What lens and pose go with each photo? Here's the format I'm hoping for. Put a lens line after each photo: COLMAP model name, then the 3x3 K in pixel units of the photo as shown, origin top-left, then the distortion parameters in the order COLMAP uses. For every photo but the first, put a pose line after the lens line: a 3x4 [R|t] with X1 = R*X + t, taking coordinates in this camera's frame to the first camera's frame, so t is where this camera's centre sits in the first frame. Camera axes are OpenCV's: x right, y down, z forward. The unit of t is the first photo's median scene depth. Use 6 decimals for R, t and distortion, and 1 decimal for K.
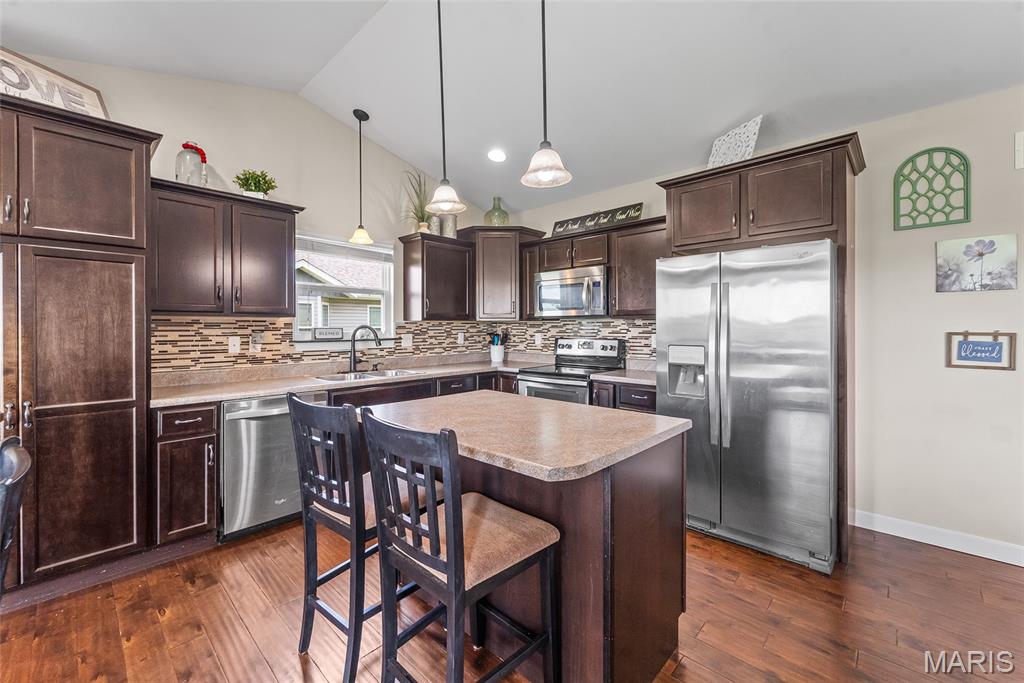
lens RADIAL K [[419.7, 0, 510.1], [0, 419.7, 329.8], [0, 0, 1]] dist [0.002248, 0.000723]
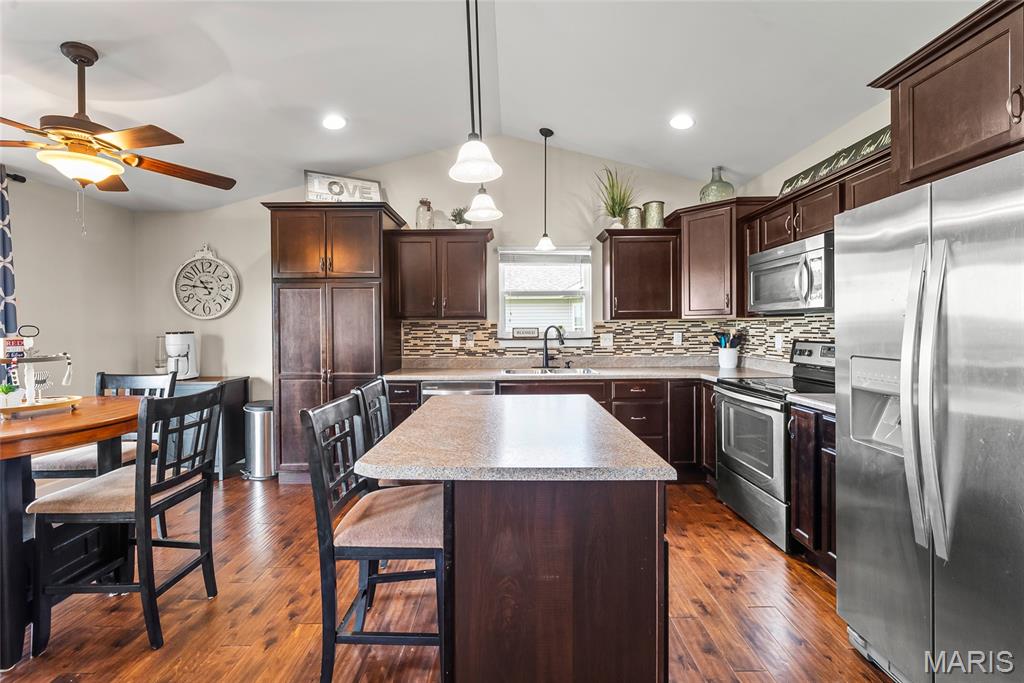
lens RADIAL K [[419.7, 0, 511.3], [0, 419.7, 332.6], [0, 0, 1]] dist [0.002248, 0.000723]
pose [[0.681829, 0.006206, -0.731485, 0.381991], [0.001956, 0.999945, 0.010306, -0.003339], [0.731509, -0.008457, 0.681779, 0.188564]]
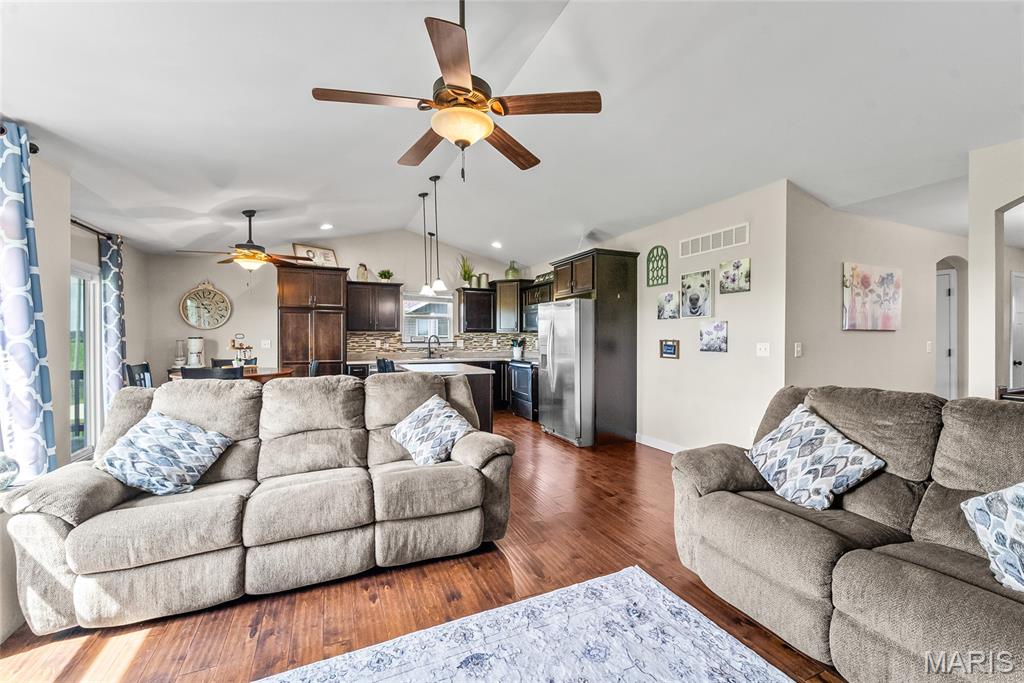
lens RADIAL K [[419.7, 0, 514.7], [0, 419.7, 342.9], [0, 0, 1]] dist [0.002248, 0.000723]
pose [[0.923078, 0.009147, -0.384504, 0.832495], [-0.005095, 0.999920, 0.011555, 0.000642], [0.384579, -0.008707, 0.923051, -0.766670]]
